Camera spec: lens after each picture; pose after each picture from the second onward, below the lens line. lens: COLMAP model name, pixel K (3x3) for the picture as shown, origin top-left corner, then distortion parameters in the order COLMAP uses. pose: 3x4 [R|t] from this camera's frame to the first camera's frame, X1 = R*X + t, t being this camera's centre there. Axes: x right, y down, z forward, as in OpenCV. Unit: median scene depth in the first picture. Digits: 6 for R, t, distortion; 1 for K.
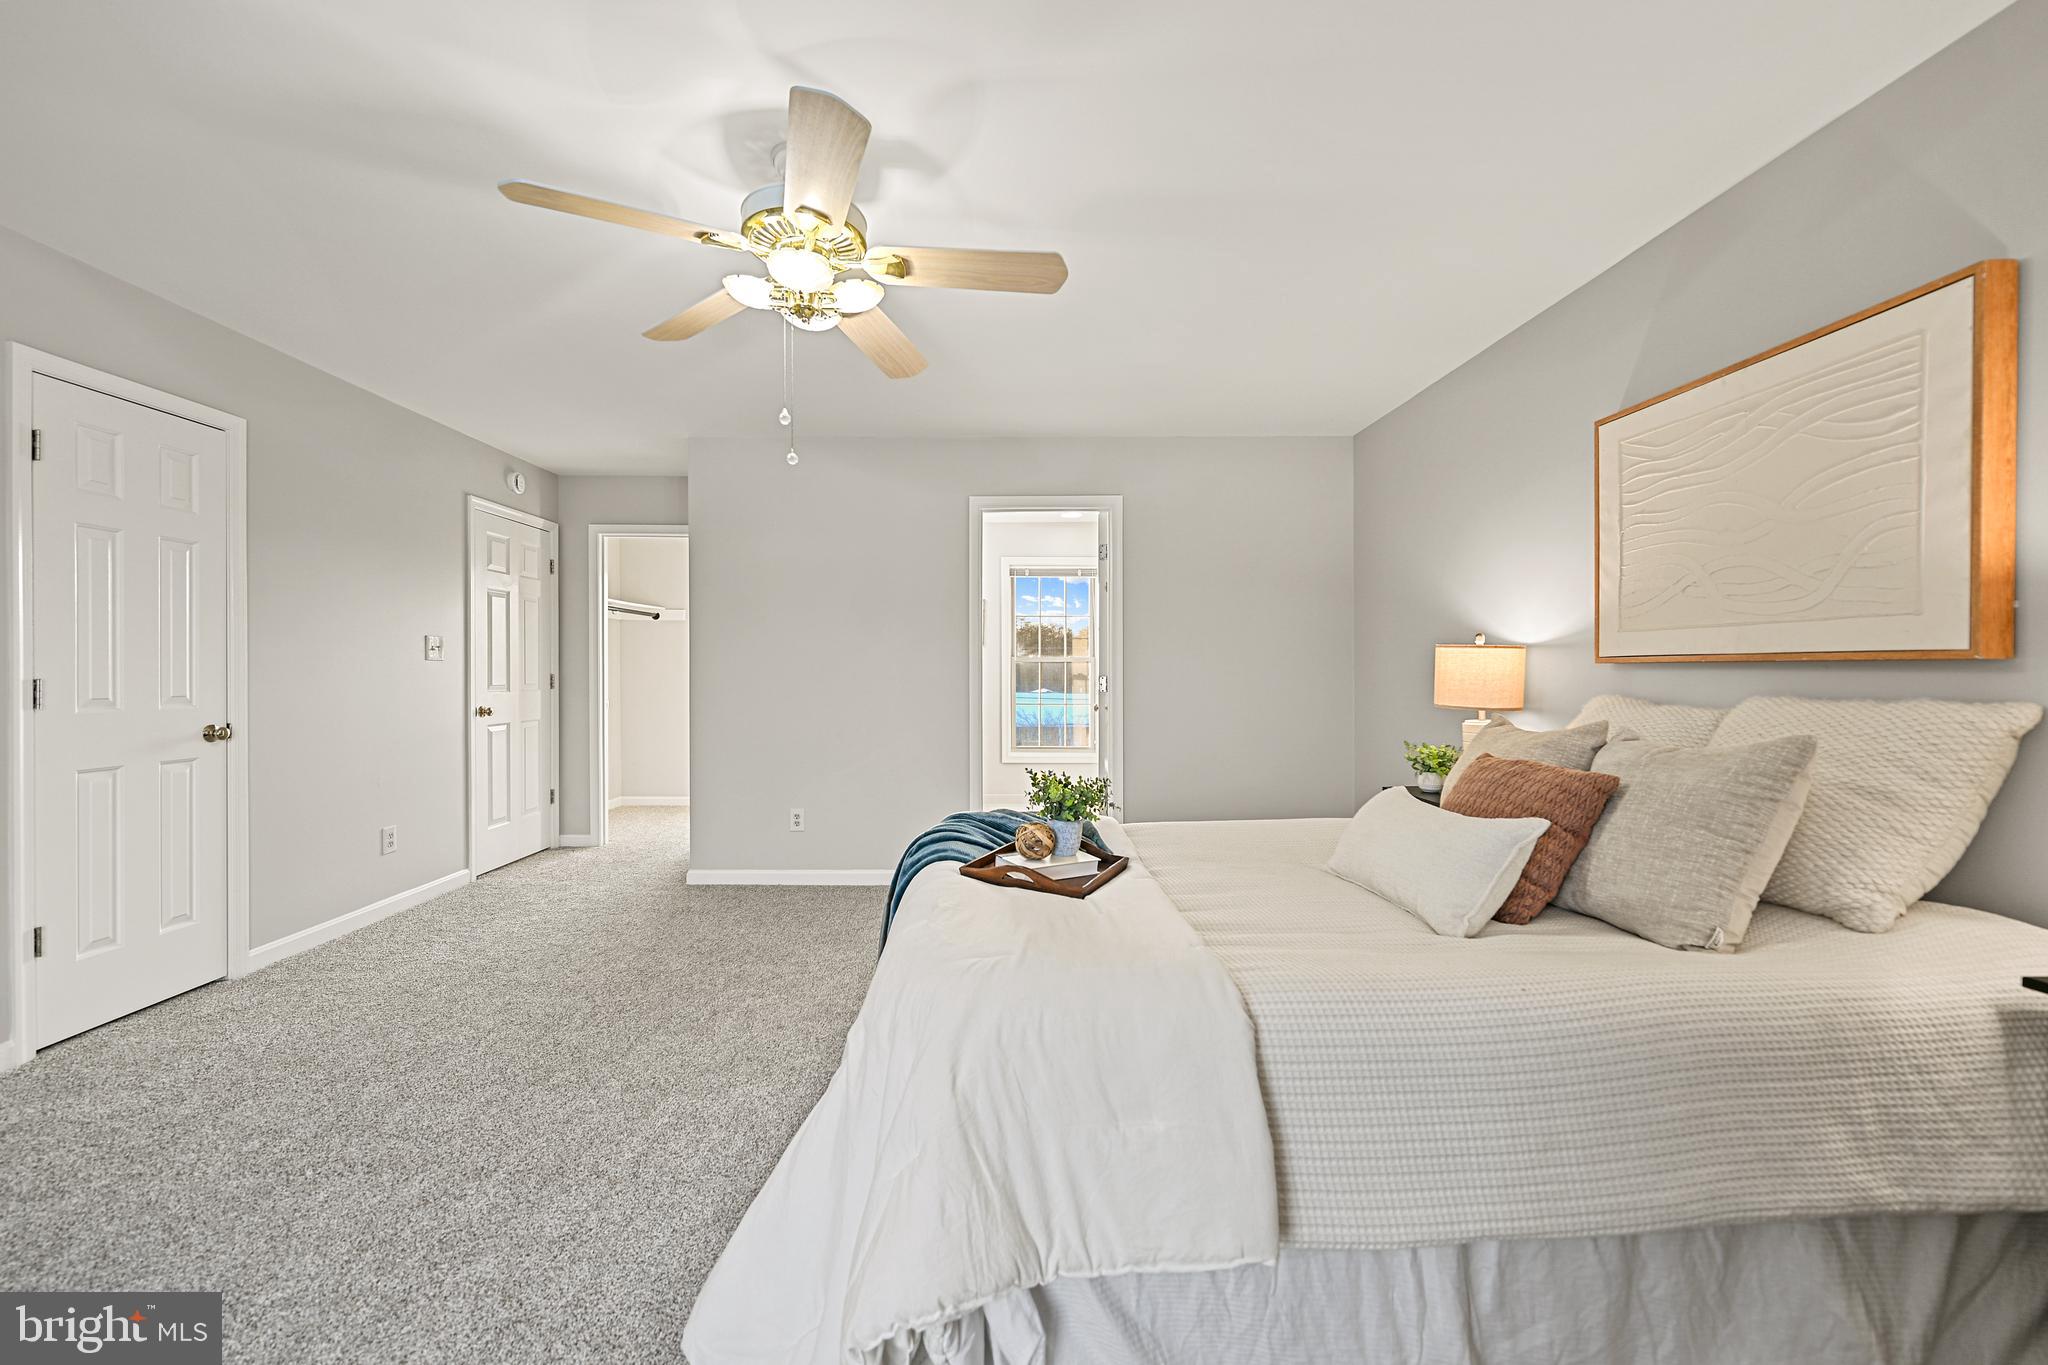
lens RADIAL K [[821.0, 0, 1014.1], [0, 821.0, 676.5], [0, 0, 1]] dist [-0.002369, 0.000860]
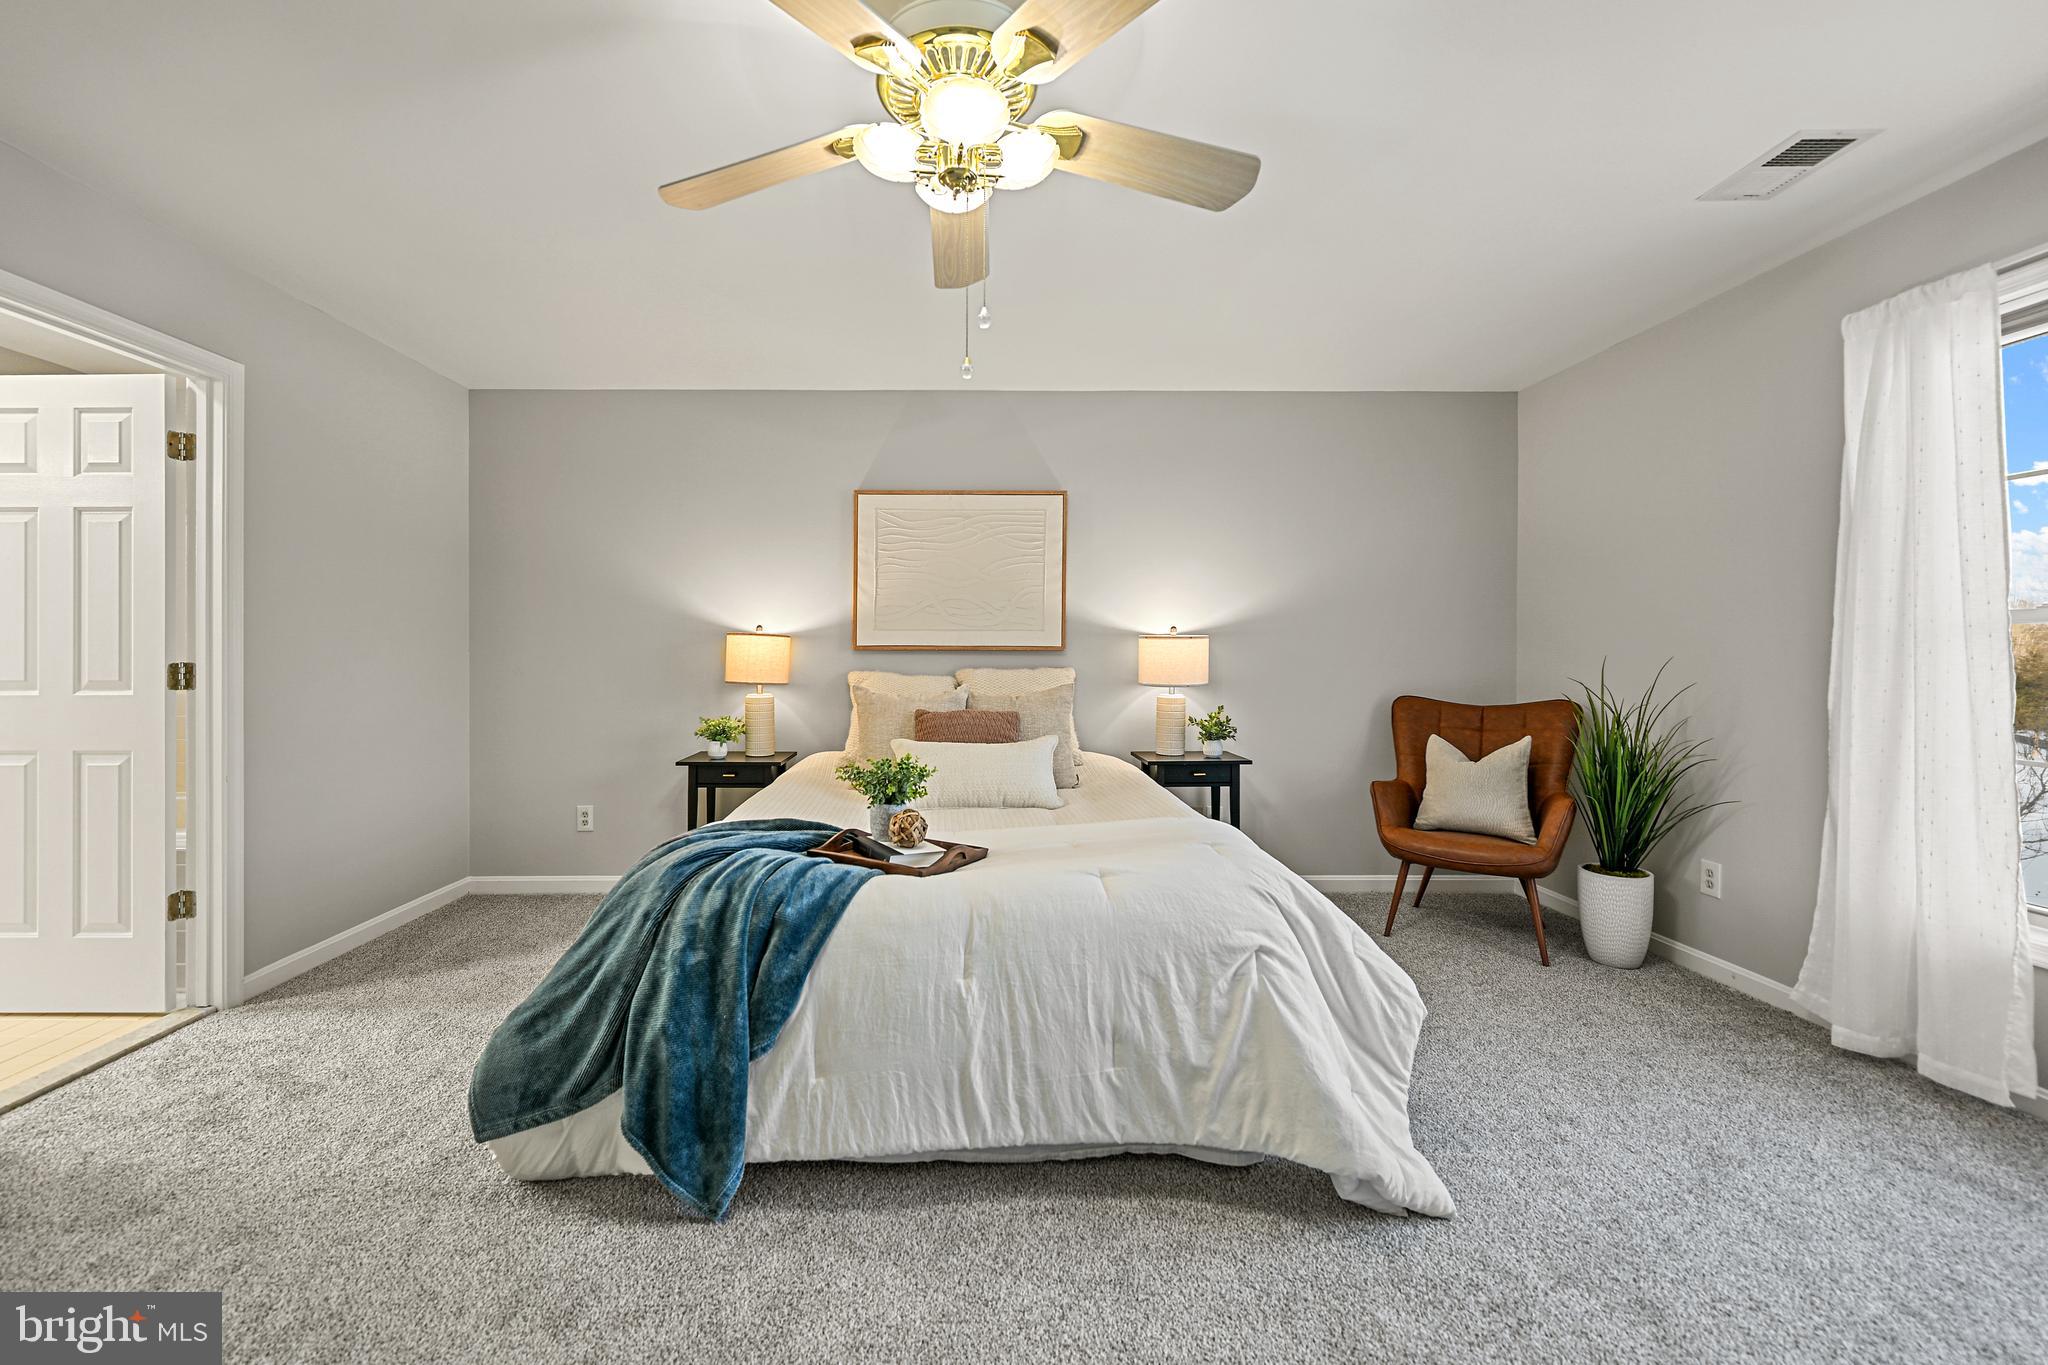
lens RADIAL K [[821.0, 0, 1013.7], [0, 821.0, 662.3], [0, 0, 1]] dist [-0.002369, 0.000860]
pose [[-0.010104, -0.008892, 0.999909, -0.772712], [0.004084, 0.999952, 0.008934, -0.004816], [-0.999941, 0.004174, -0.010067, 0.688861]]
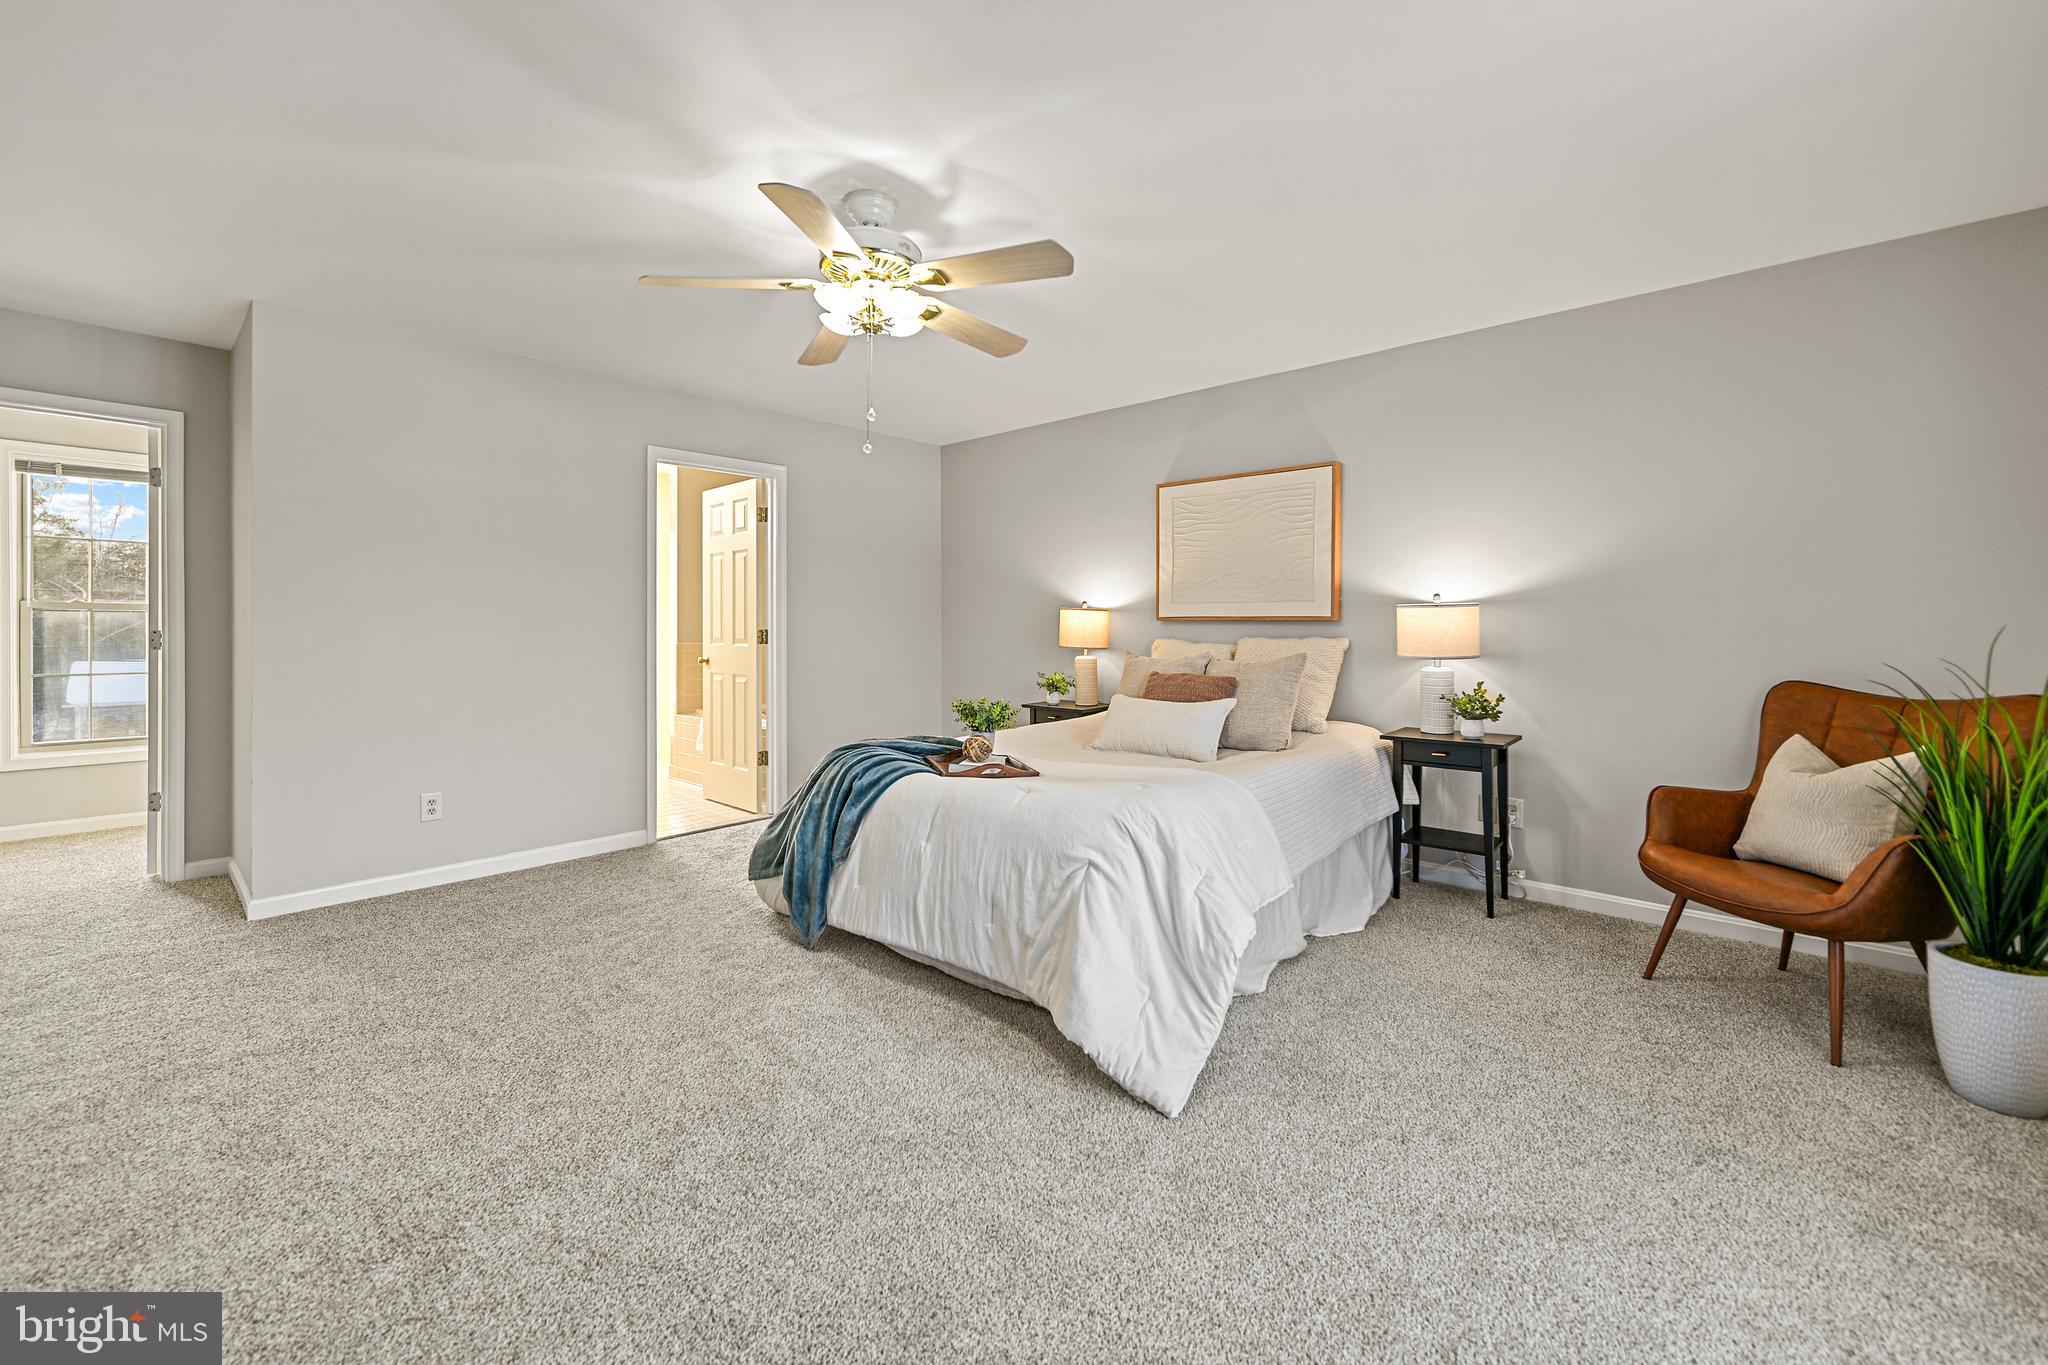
lens RADIAL K [[821.0, 0, 1038.9], [0, 821.0, 643.3], [0, 0, 1]] dist [-0.002369, 0.000860]
pose [[0.662524, -0.016626, 0.748857, -0.758860], [0.004052, 0.999819, 0.018613, -0.001151], [-0.749030, -0.009297, 0.662471, 0.009572]]
